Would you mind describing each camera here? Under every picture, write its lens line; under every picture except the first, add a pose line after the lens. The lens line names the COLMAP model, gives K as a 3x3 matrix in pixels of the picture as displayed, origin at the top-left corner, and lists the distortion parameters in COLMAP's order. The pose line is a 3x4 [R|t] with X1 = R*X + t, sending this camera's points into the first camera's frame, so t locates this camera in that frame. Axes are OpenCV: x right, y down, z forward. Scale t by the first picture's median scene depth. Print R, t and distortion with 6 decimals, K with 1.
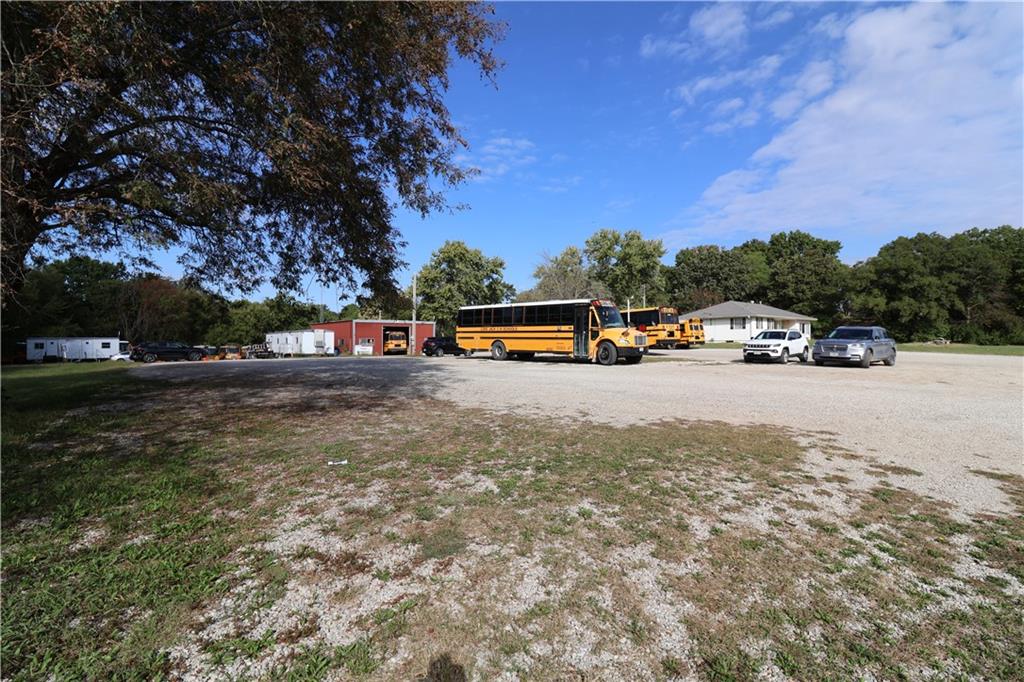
lens RADIAL K [[476.7, 0, 509.3], [0, 476.7, 335.1], [0, 0, 1]] dist [0.019248, -0.022669]
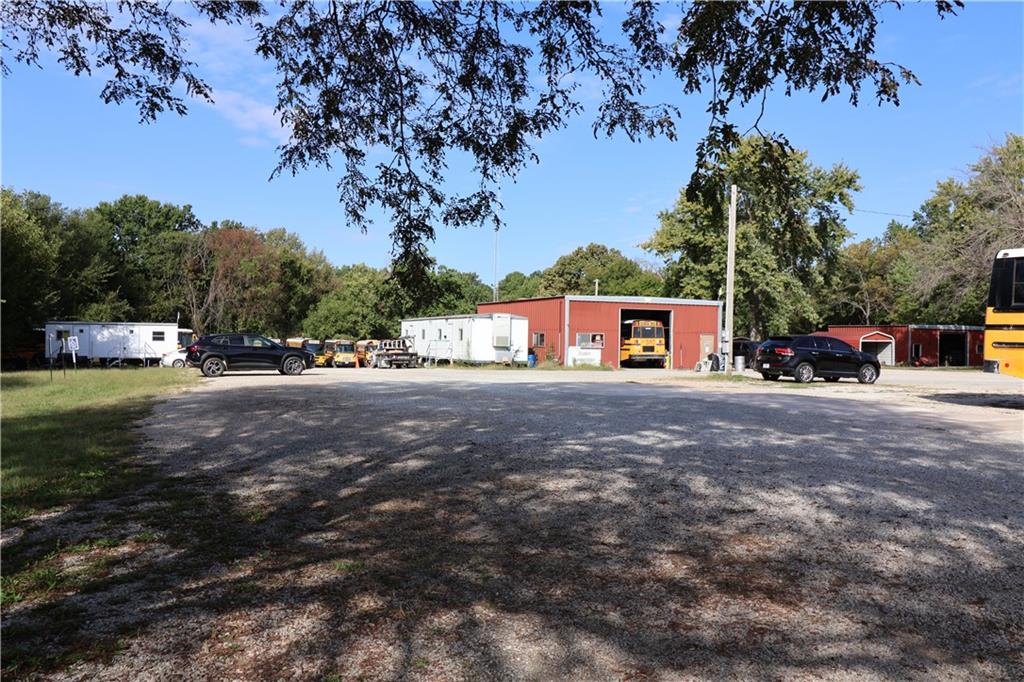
lens RADIAL K [[811.8, 0, 512.0], [0, 811.8, 341.0], [0, 0, 1]] dist [0.019212, -0.001897]
pose [[0.951779, 0.023020, -0.305920, -0.105619], [-0.017466, 0.999629, 0.020882, -0.000911], [0.306287, -0.014532, 0.951828, 0.154000]]
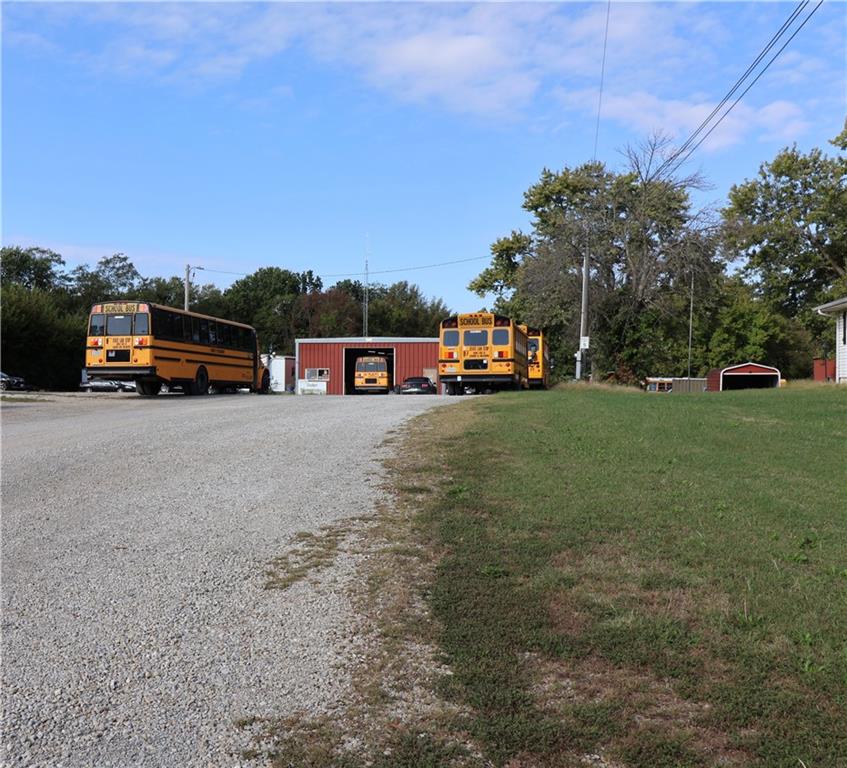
lens RADIAL K [[921.7, 0, 278.5], [0, 921.7, 384.1], [0, 0, 1]] dist [0.023030, 0.028098]
pose [[0.512240, 0.014466, -0.858720, 0.626253], [0.001156, 0.999846, 0.017533, 0.005663], [0.858841, -0.009974, 0.512145, 0.312422]]
